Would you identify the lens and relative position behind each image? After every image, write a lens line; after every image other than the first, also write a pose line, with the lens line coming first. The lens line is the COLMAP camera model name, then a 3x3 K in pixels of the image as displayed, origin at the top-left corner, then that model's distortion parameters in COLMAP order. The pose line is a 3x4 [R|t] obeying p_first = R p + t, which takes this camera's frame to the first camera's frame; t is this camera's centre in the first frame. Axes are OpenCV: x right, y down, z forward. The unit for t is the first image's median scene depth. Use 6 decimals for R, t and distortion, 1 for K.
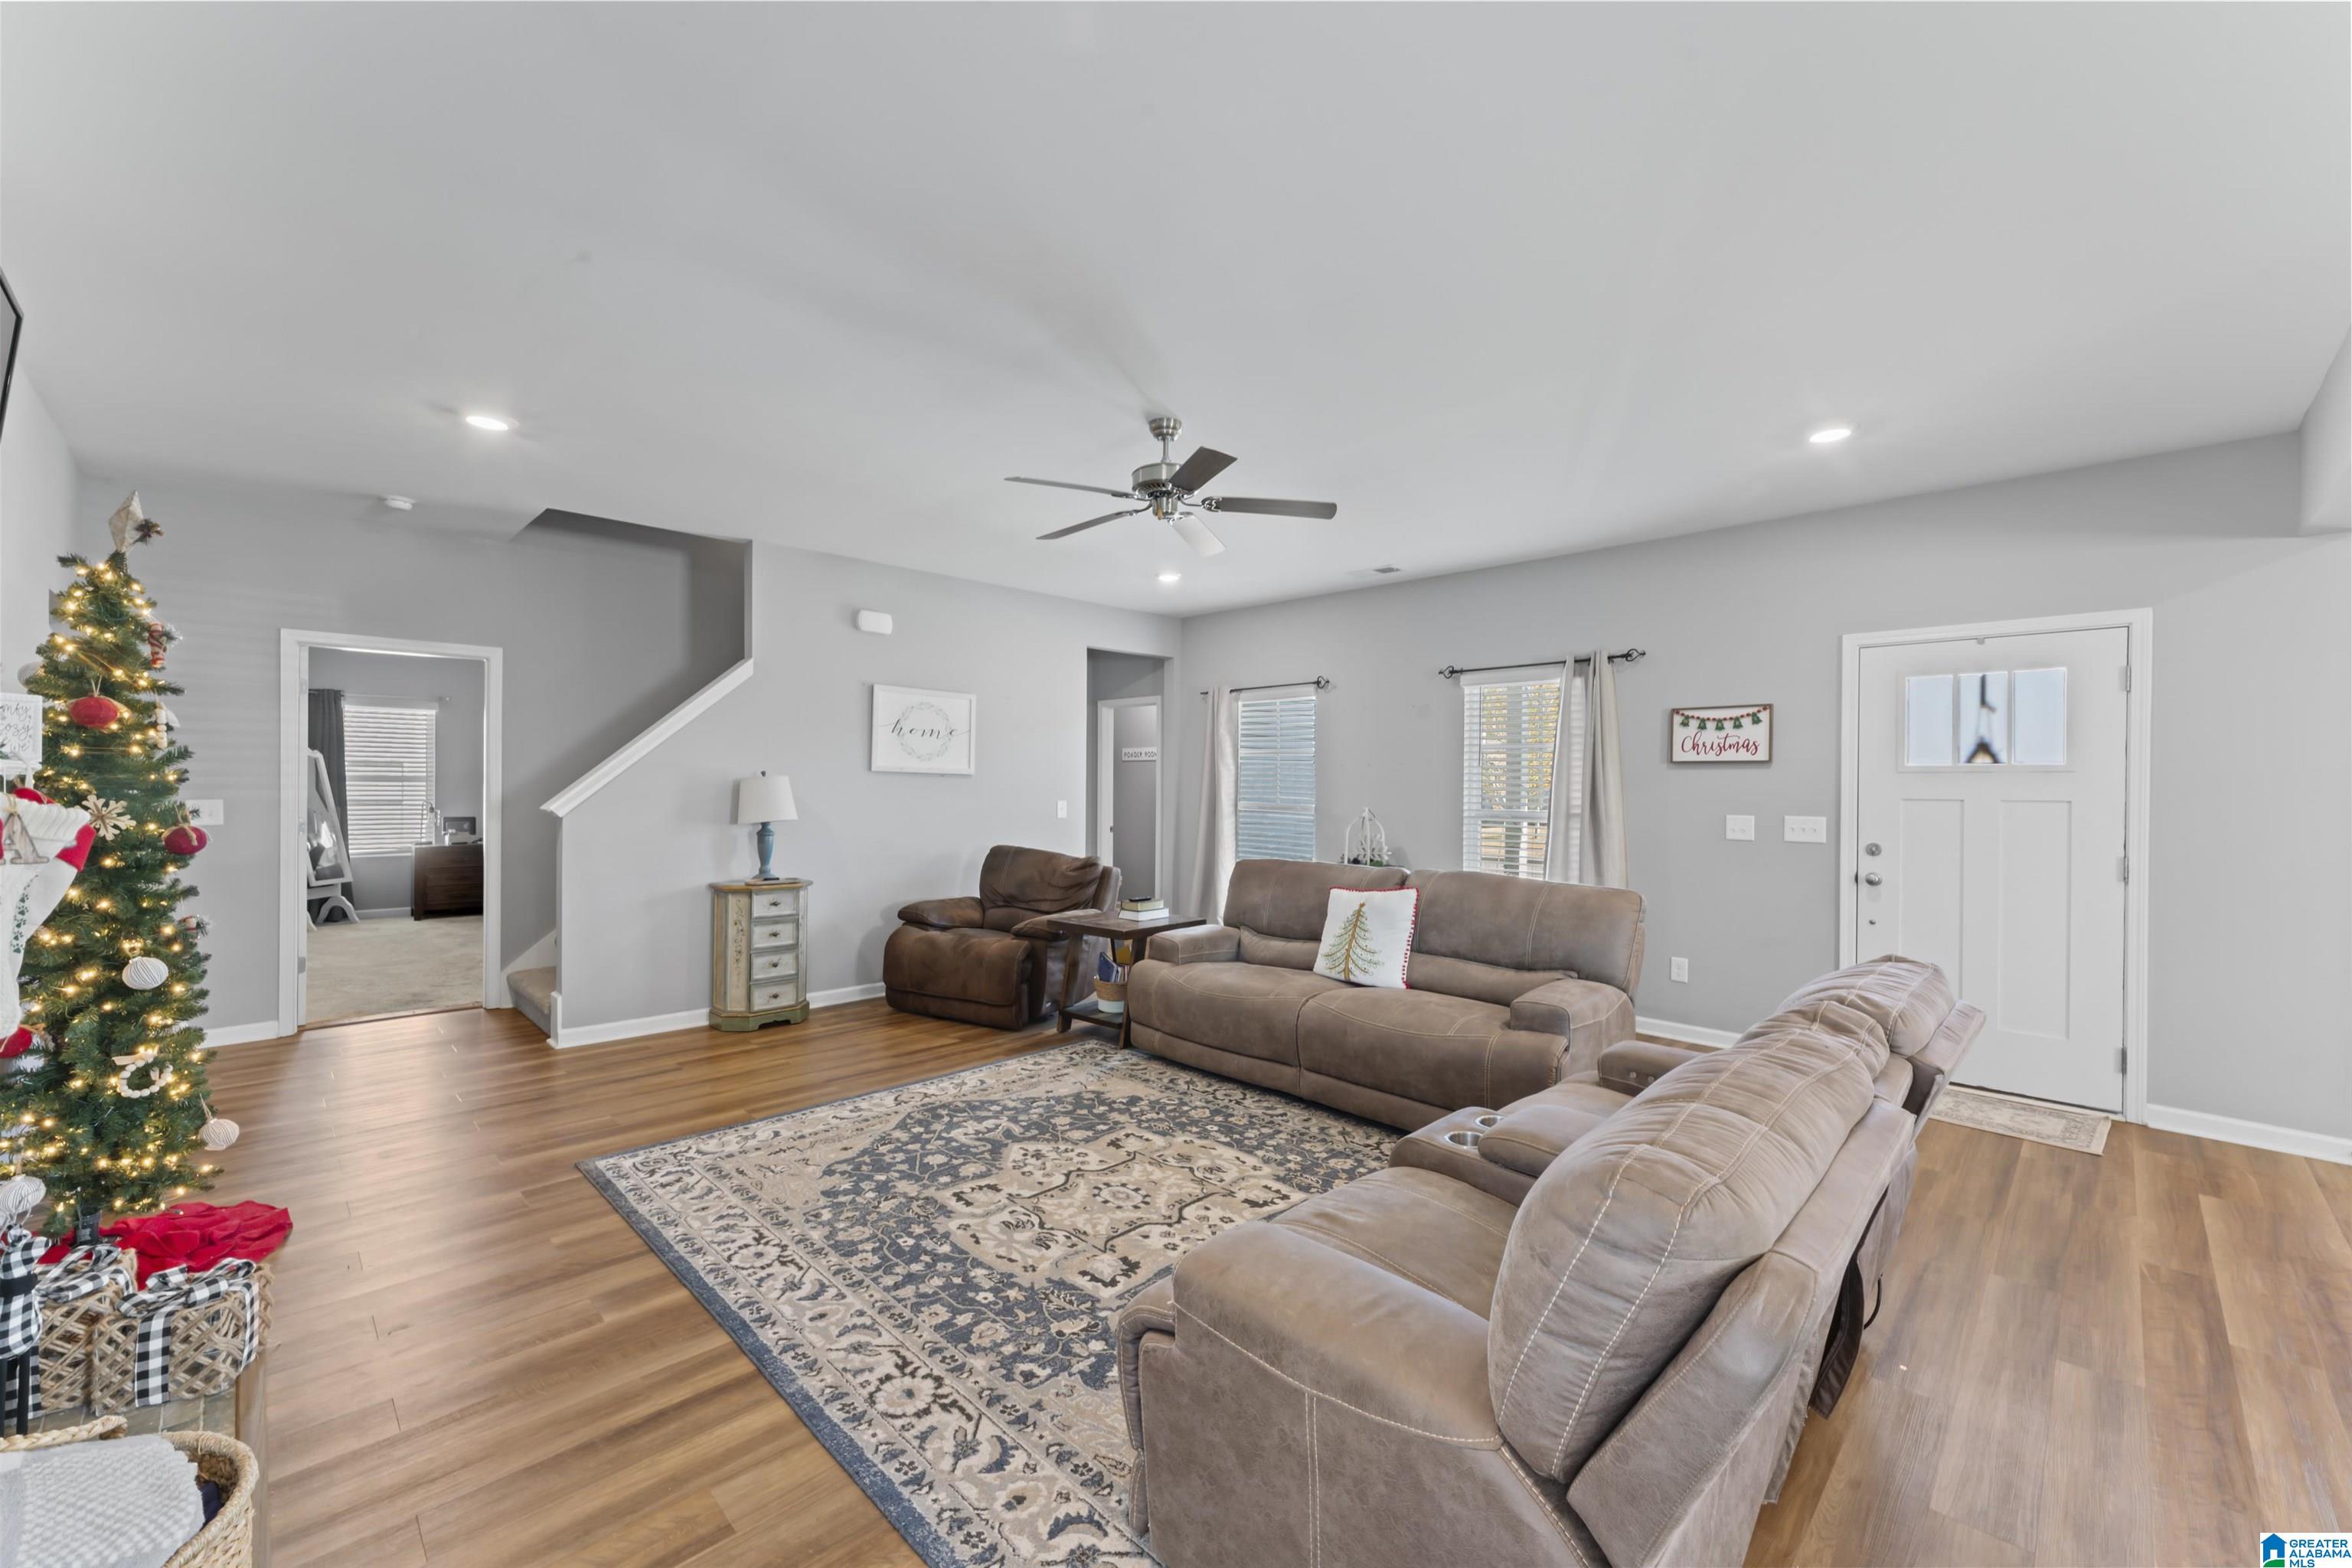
lens RADIAL K [[928.9, 0, 1176.5], [0, 928.9, 778.5], [0, 0, 1]] dist [-0.000006, 0.000379]
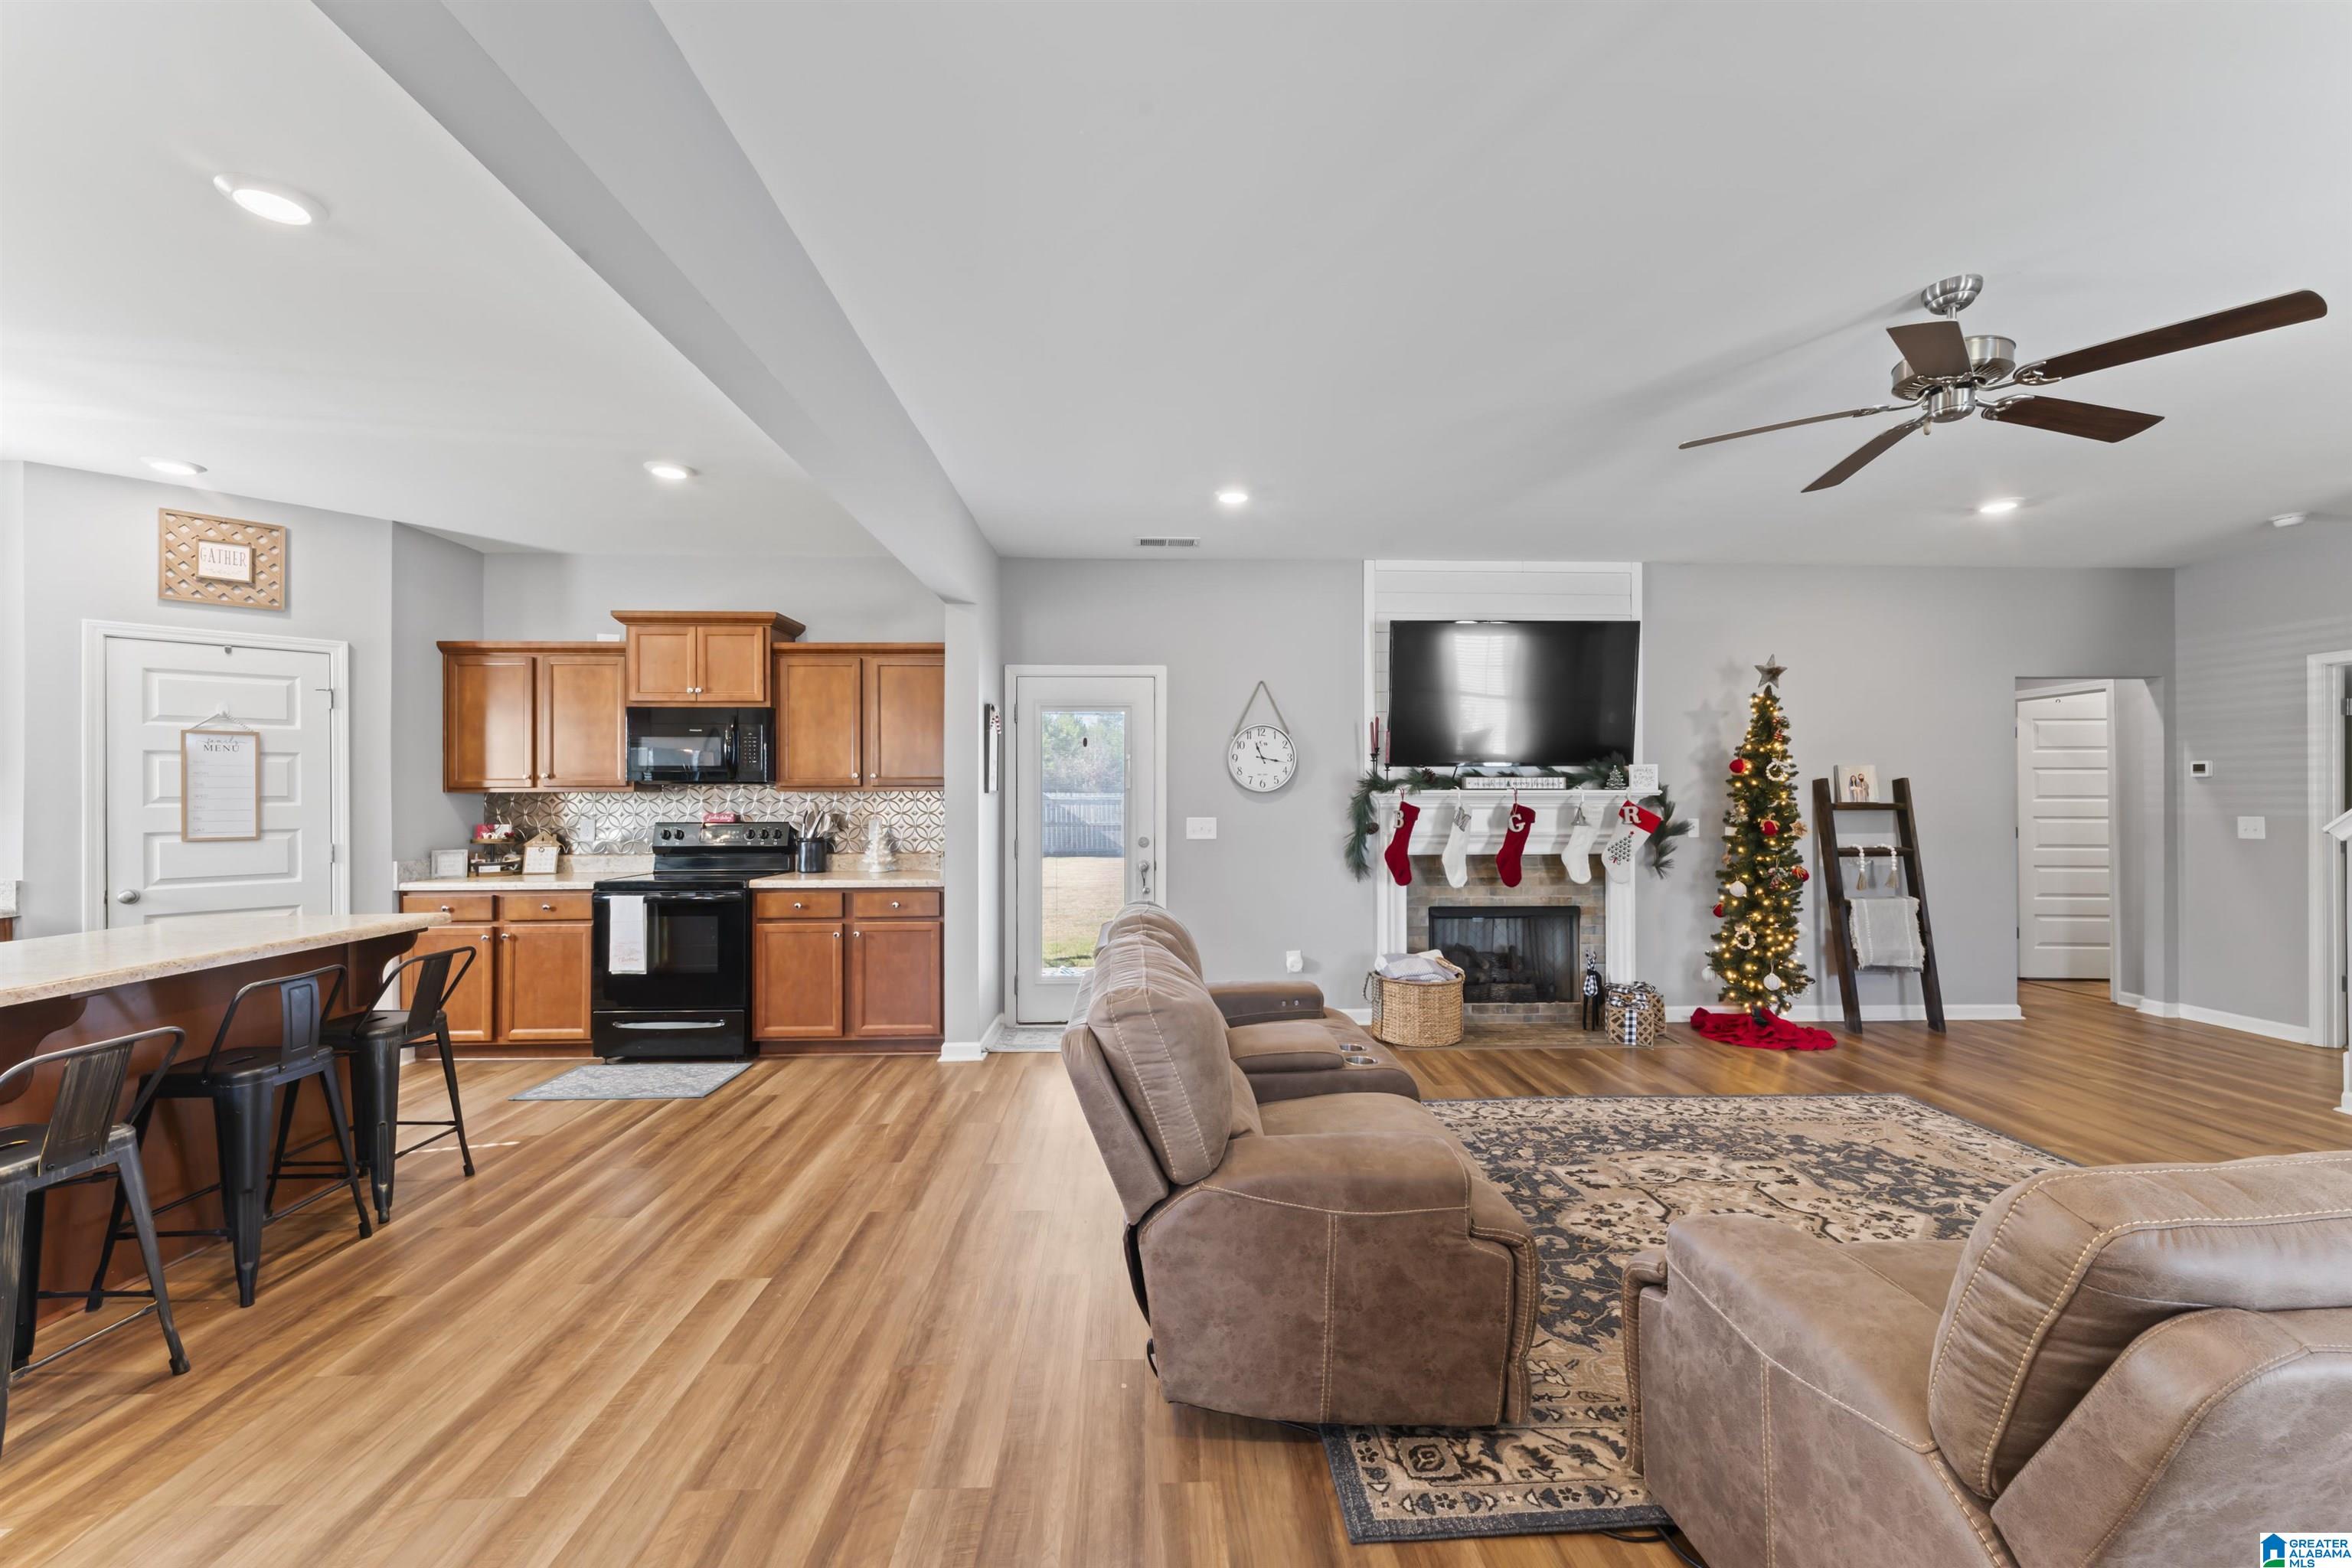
lens RADIAL K [[928.9, 0, 1189.0], [0, 928.9, 787.3], [0, 0, 1]] dist [-0.000006, 0.000379]
pose [[-0.666664, -0.014826, -0.745211, 1.034706], [-0.003205, 0.999850, -0.017025, 0.017531], [0.745351, -0.008961, -0.666612, 1.198387]]
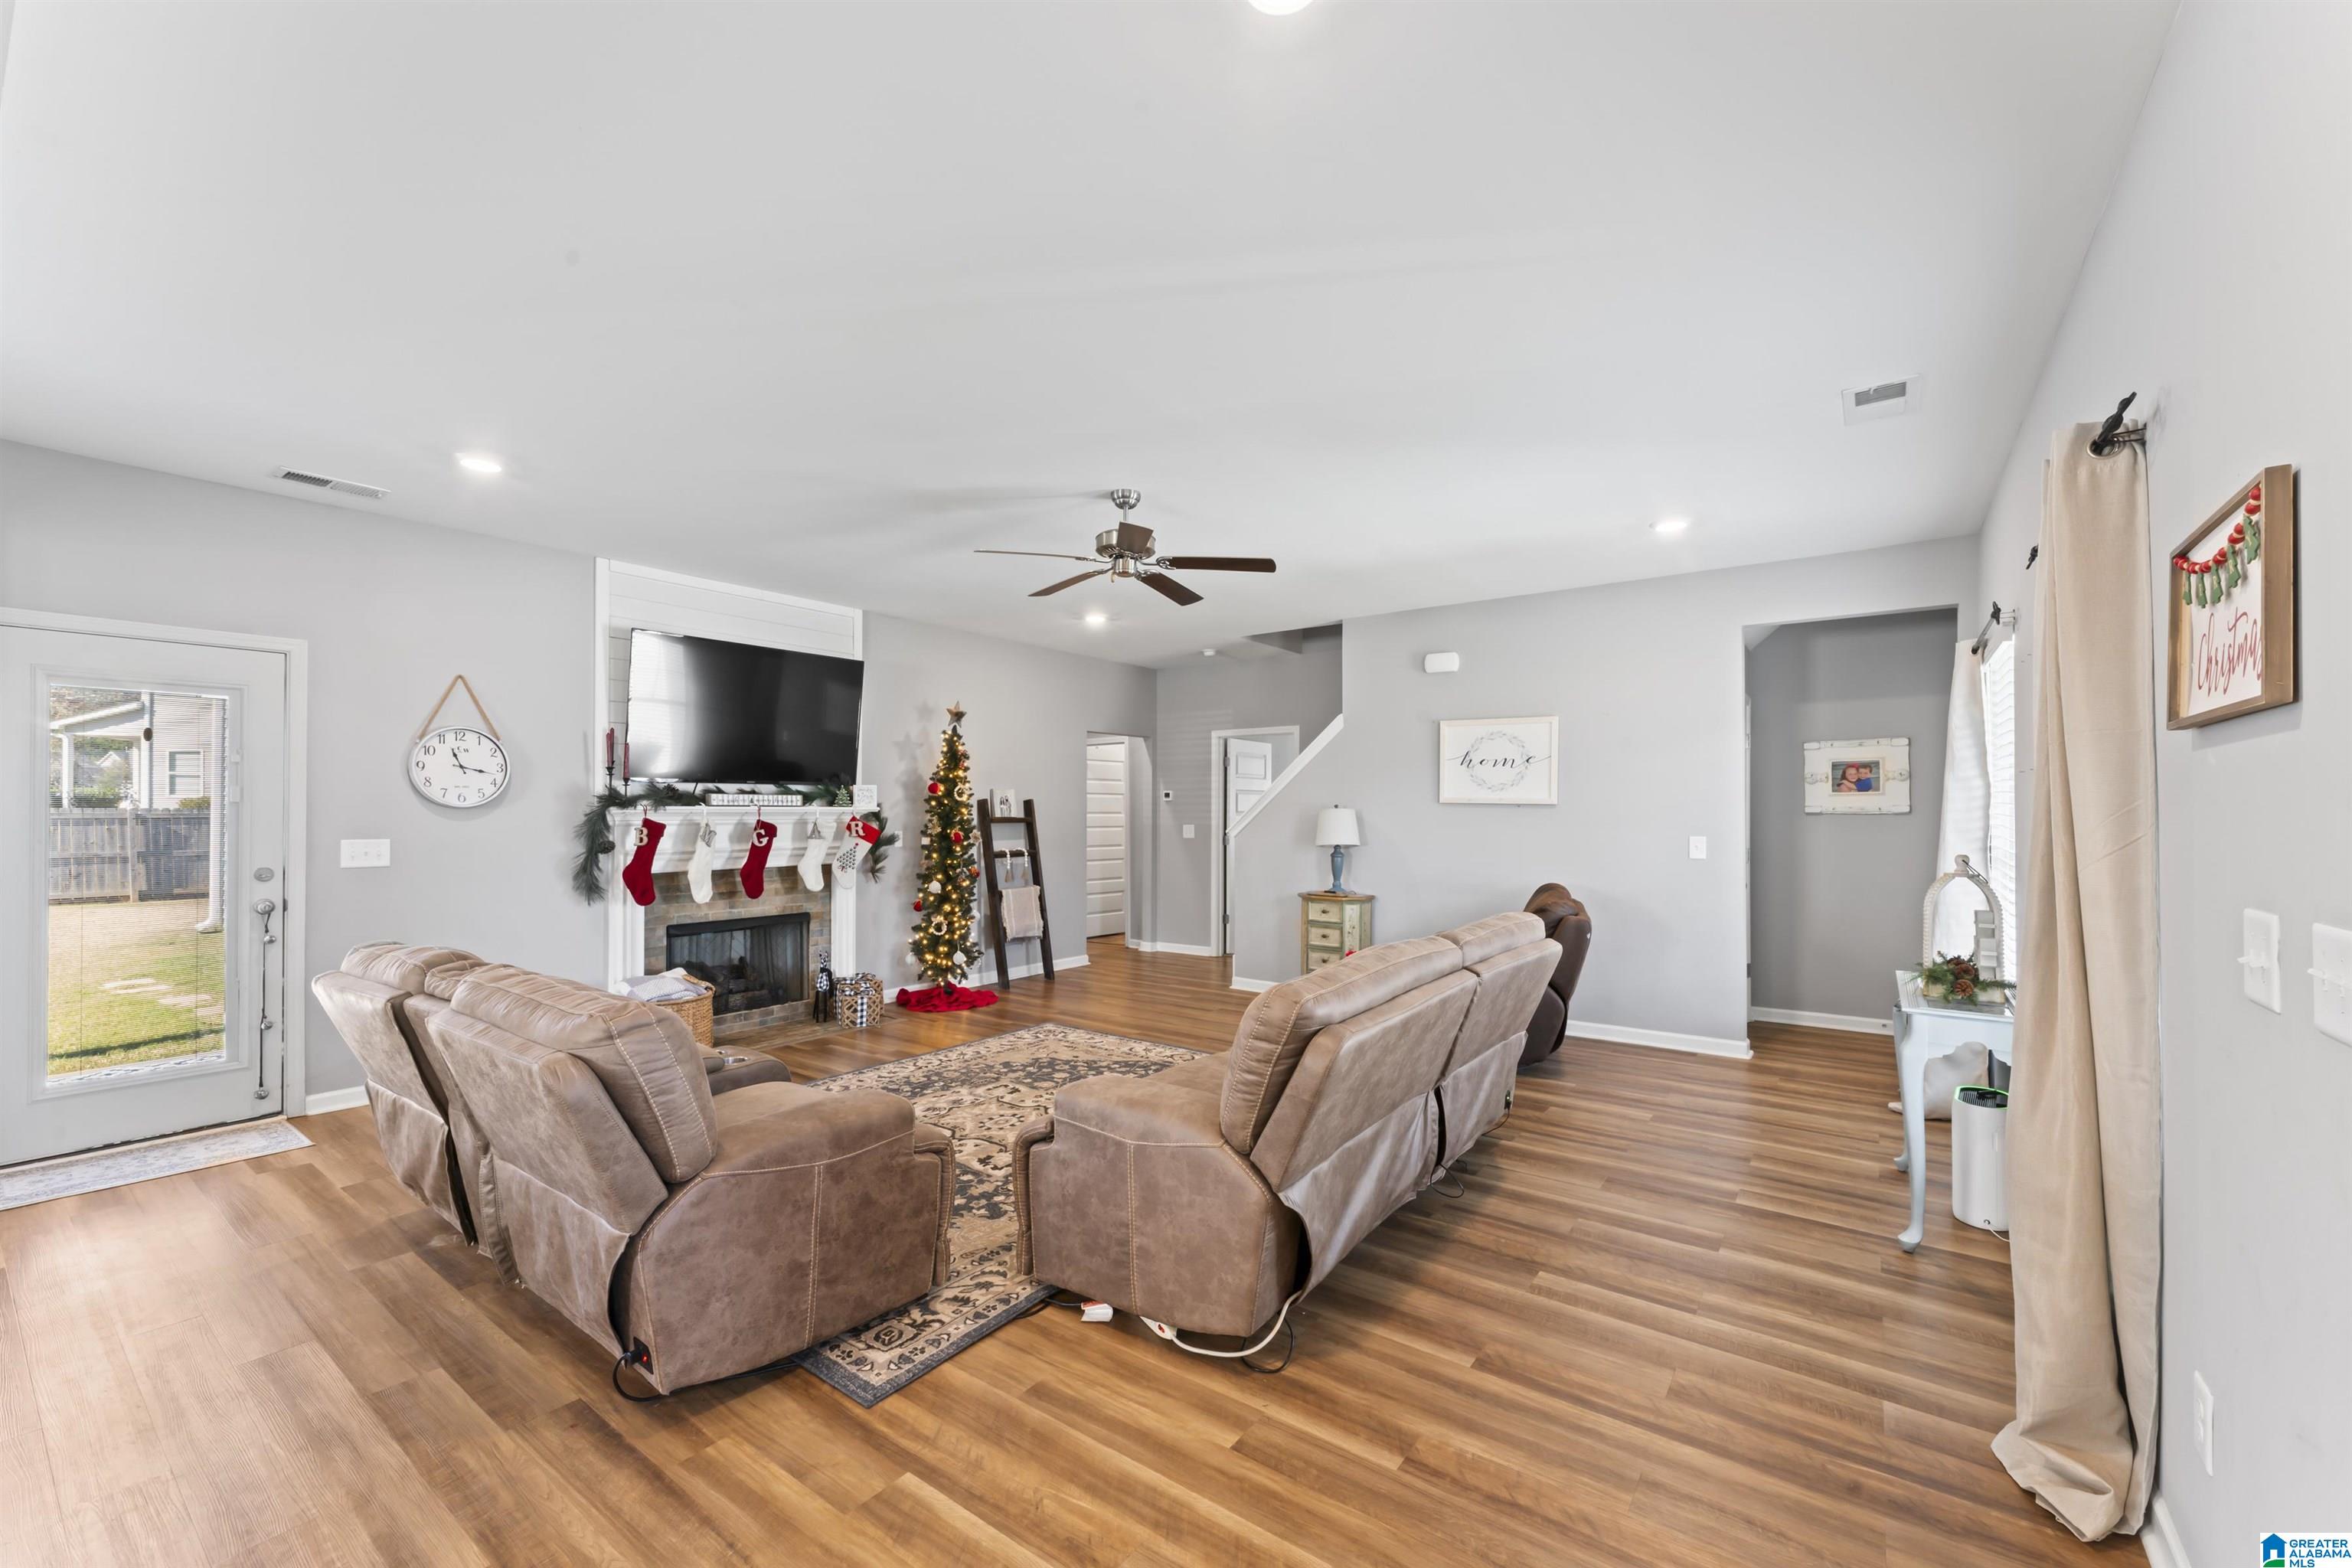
lens RADIAL K [[928.9, 0, 1176.7], [0, 928.9, 800.8], [0, 0, 1]] dist [-0.000006, 0.000379]
pose [[0.158594, -0.020131, -0.987139, 1.275465], [0.003149, 0.999797, -0.019883, 0.018589], [0.987339, 0.000045, 0.158625, 1.020409]]
